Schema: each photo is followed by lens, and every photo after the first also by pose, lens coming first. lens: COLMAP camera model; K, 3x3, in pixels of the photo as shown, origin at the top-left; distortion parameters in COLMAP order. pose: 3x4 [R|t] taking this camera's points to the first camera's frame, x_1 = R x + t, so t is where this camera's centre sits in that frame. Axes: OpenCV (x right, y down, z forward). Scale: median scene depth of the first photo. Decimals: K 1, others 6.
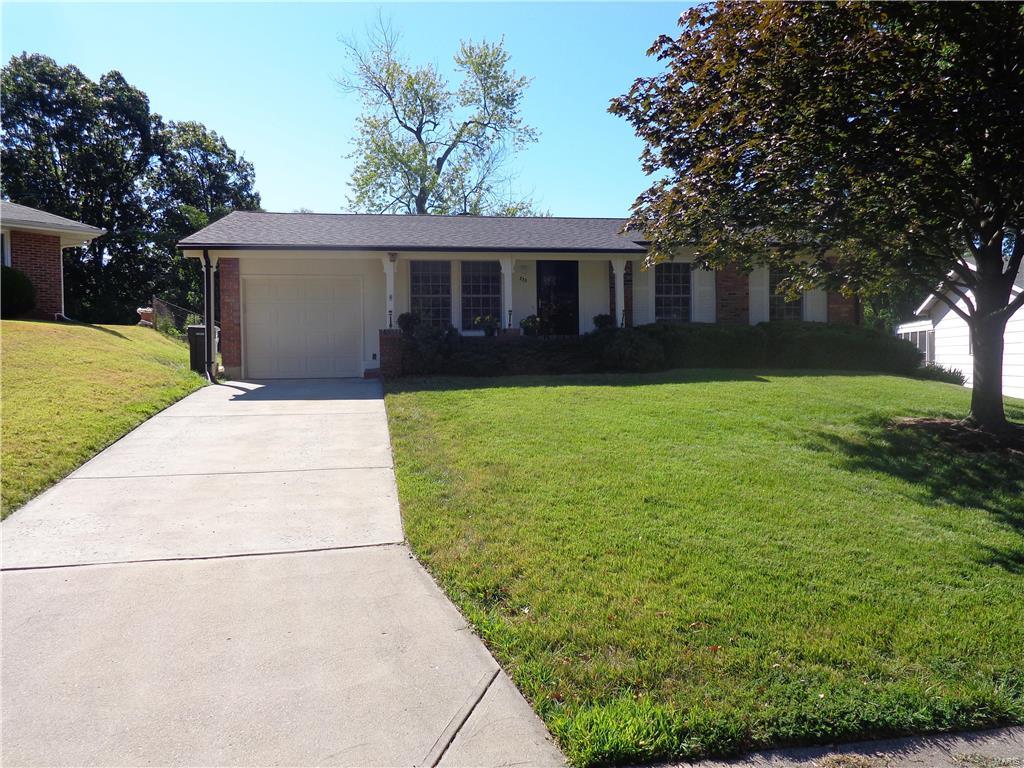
lens RADIAL K [[758.0, 0, 512.0], [0, 758.0, 384.2], [0, 0, 1]] dist [-0.015381, -0.000625]
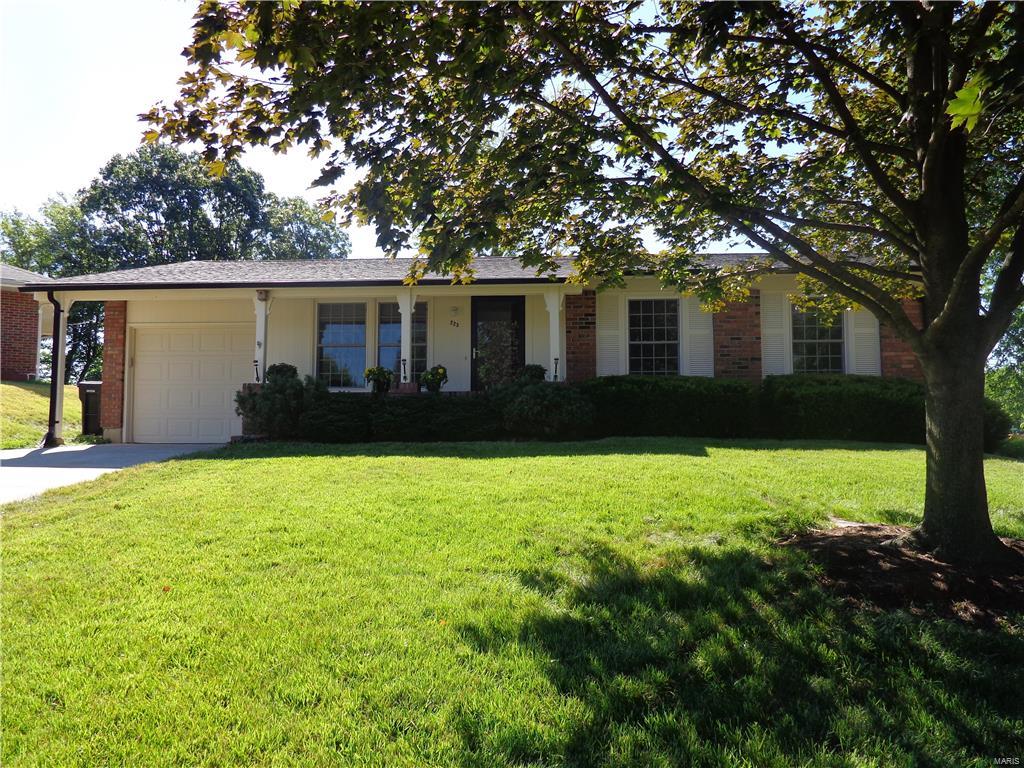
lens RADIAL K [[758.0, 0, 511.8], [0, 758.0, 384.0], [0, 0, 1]] dist [-0.015381, -0.000625]
pose [[0.975098, -0.003475, -0.221748, 0.241217], [-0.018259, 0.995225, -0.095884, 0.000721], [0.221023, 0.097545, 0.970378, 0.231403]]
